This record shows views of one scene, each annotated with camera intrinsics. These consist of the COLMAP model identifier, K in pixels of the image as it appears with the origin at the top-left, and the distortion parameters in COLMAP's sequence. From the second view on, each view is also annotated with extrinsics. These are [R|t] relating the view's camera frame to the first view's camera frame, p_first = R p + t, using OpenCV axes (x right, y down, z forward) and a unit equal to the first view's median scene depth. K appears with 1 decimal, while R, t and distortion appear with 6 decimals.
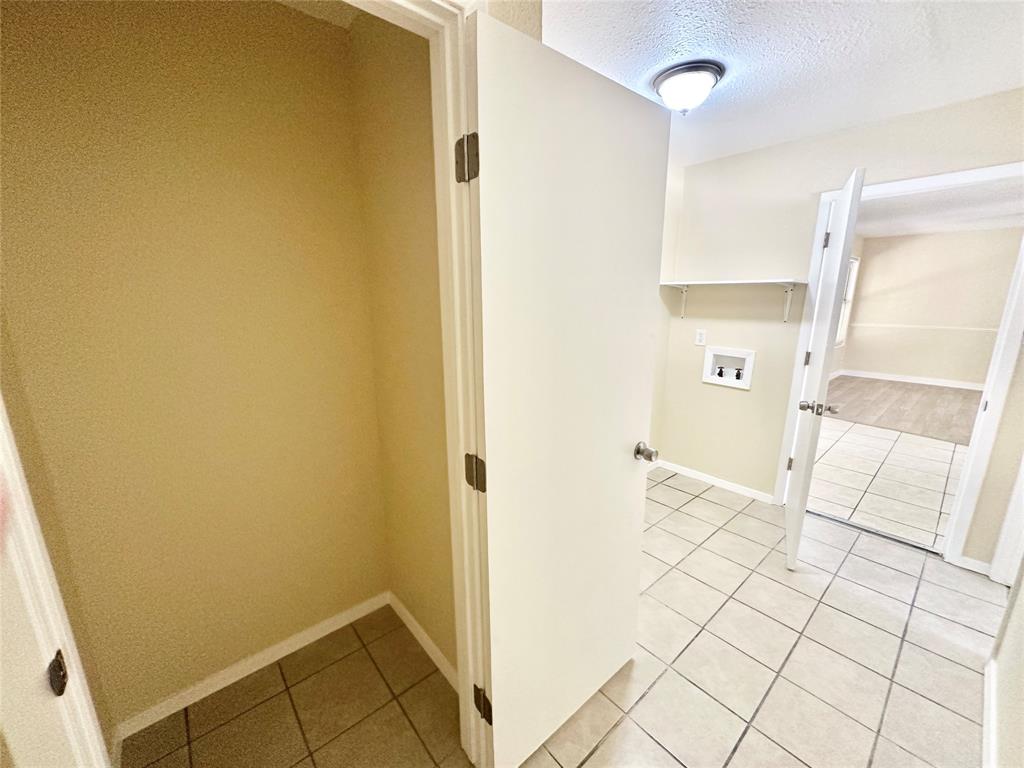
lens RADIAL K [[409.1, 0, 511.2], [0, 409.1, 385.7], [0, 0, 1]] dist [-0.000557, 0.000823]
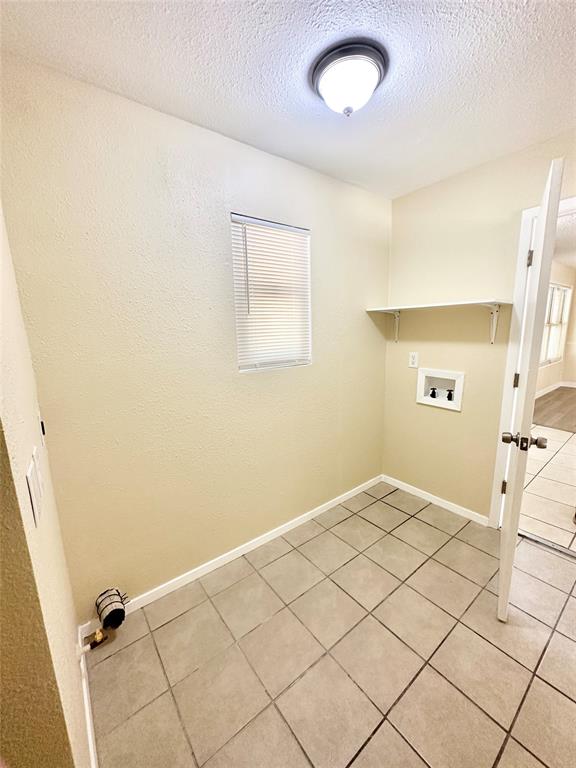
lens RADIAL K [[306.8, 0, 288.8], [0, 306.8, 384.3], [0, 0, 1]] dist [-0.000557, 0.000823]
pose [[0.998450, -0.018758, -0.052400, 0.219364], [0.016952, 0.999254, -0.034701, -0.040491], [0.053012, 0.033759, 0.998023, 0.240423]]
